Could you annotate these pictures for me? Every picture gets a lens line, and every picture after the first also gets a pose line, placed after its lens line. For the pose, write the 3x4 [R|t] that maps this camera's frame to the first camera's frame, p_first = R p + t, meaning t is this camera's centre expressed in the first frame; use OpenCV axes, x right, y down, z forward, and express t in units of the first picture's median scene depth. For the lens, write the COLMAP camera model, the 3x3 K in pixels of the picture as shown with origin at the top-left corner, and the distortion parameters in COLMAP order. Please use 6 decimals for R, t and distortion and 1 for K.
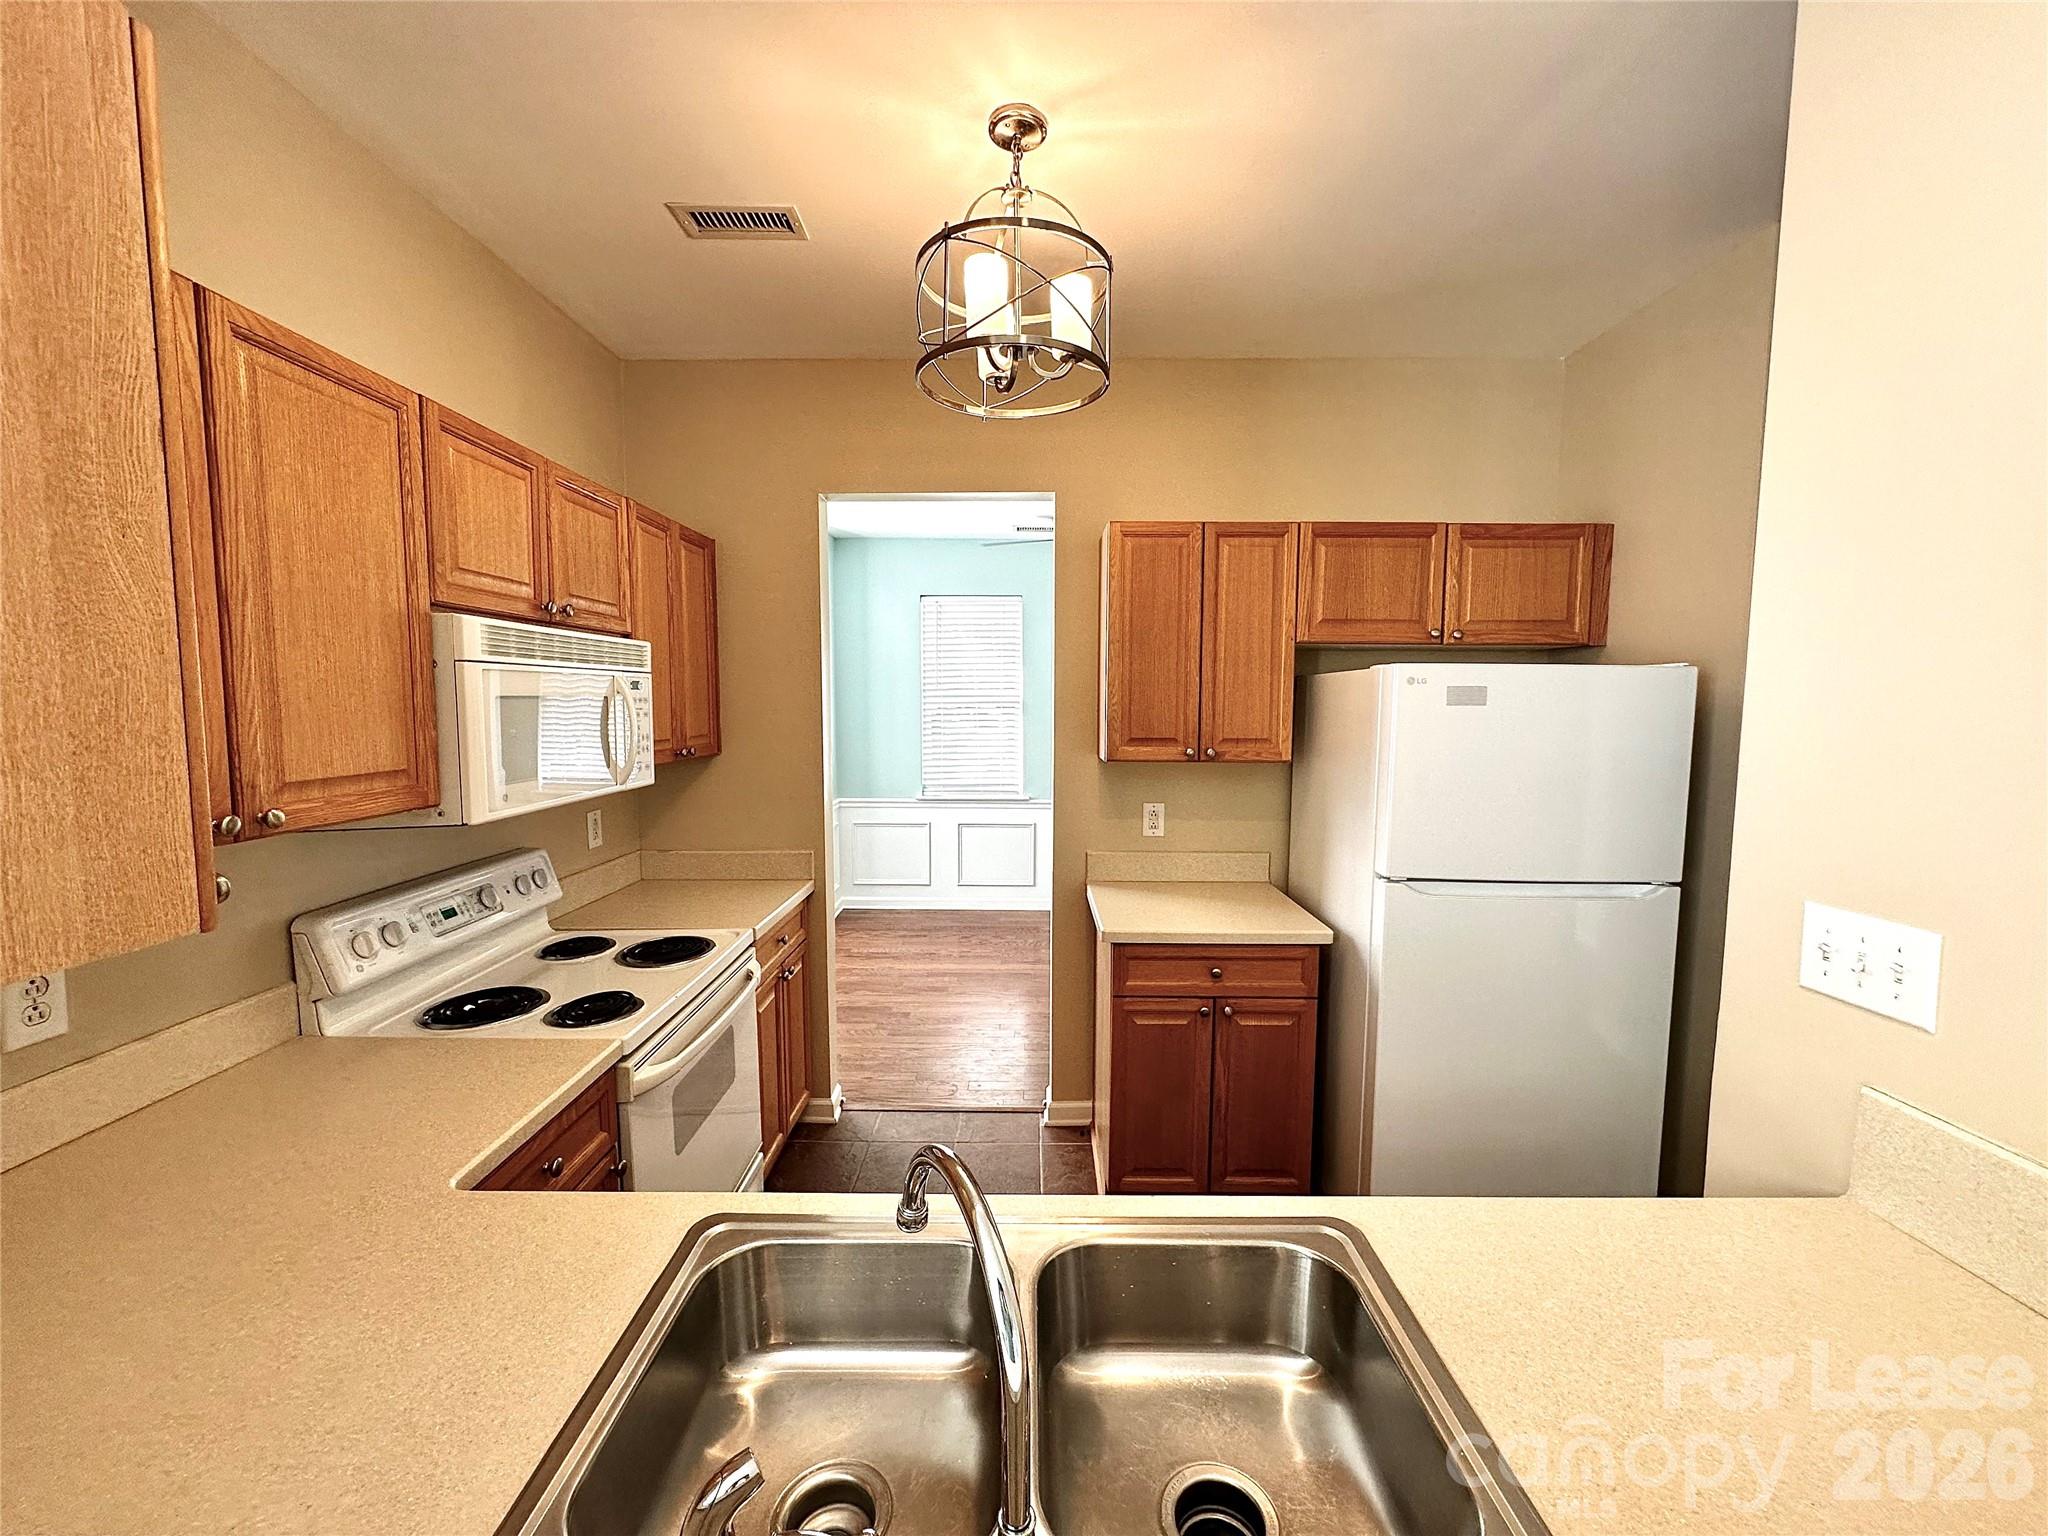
lens RADIAL K [[815.6, 0, 1022.9], [0, 815.6, 768.7], [0, 0, 1]] dist [-0.001687, 0.000450]
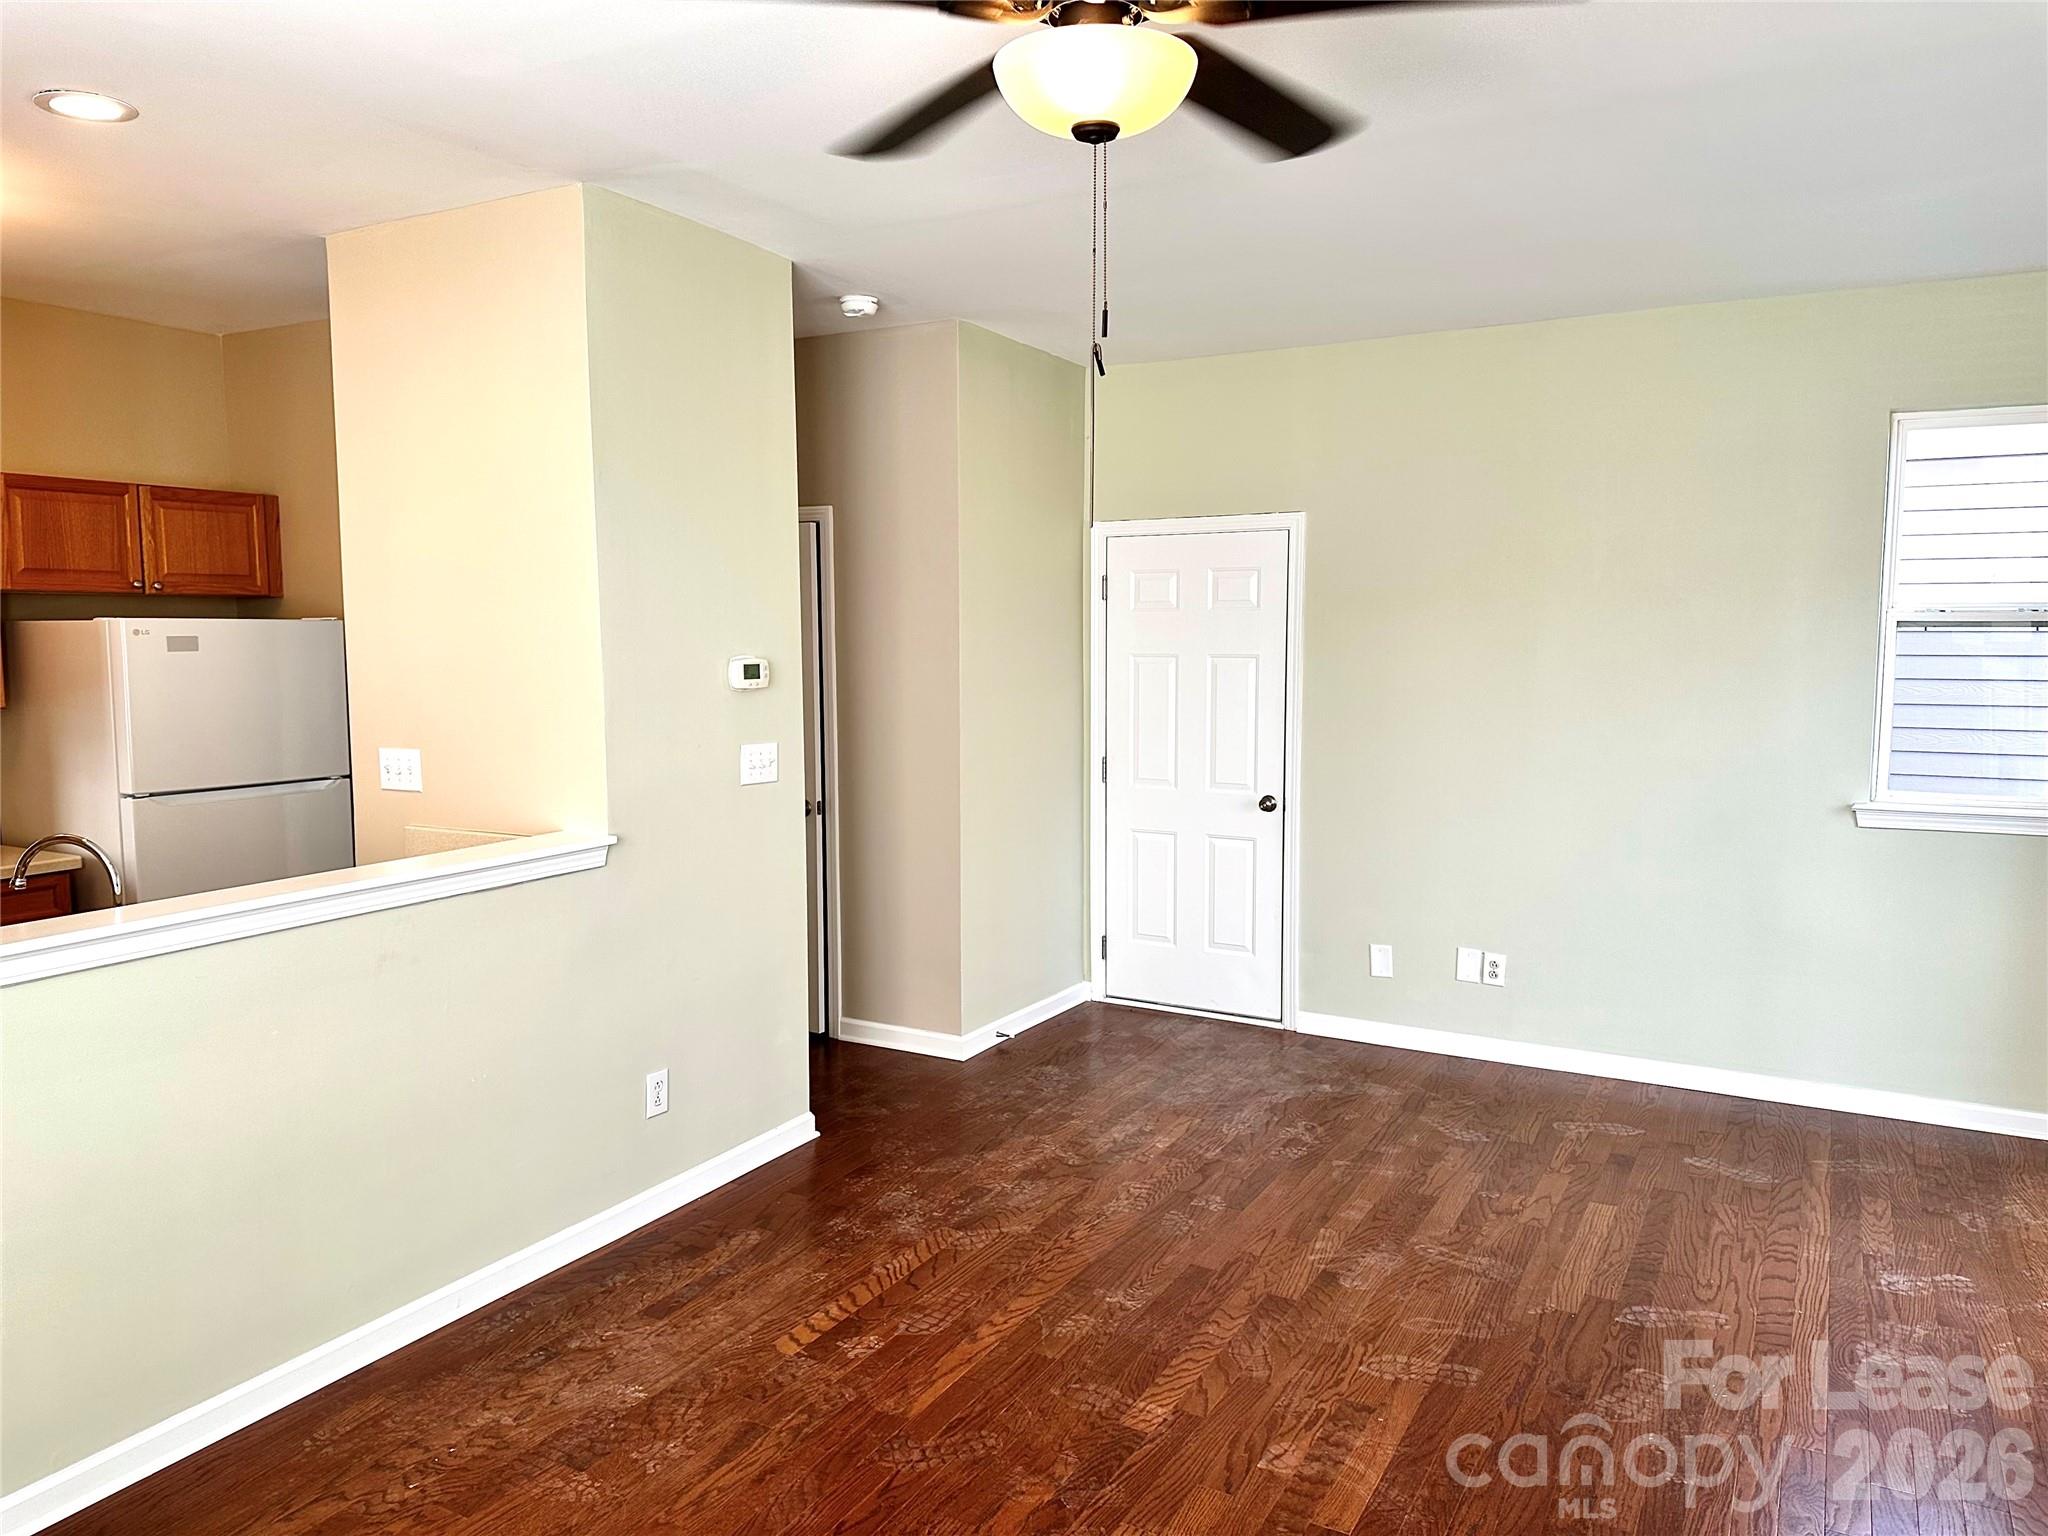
lens RADIAL K [[1430.1, 0, 1029.0], [0, 1430.1, 766.7], [0, 0, 1]] dist [0.091769, -0.118755]
pose [[0.477311, -0.092579, 0.873844, -0.714572], [0.074304, 0.995125, 0.064841, 0.044985], [-0.875587, 0.033981, 0.481864, -1.075532]]
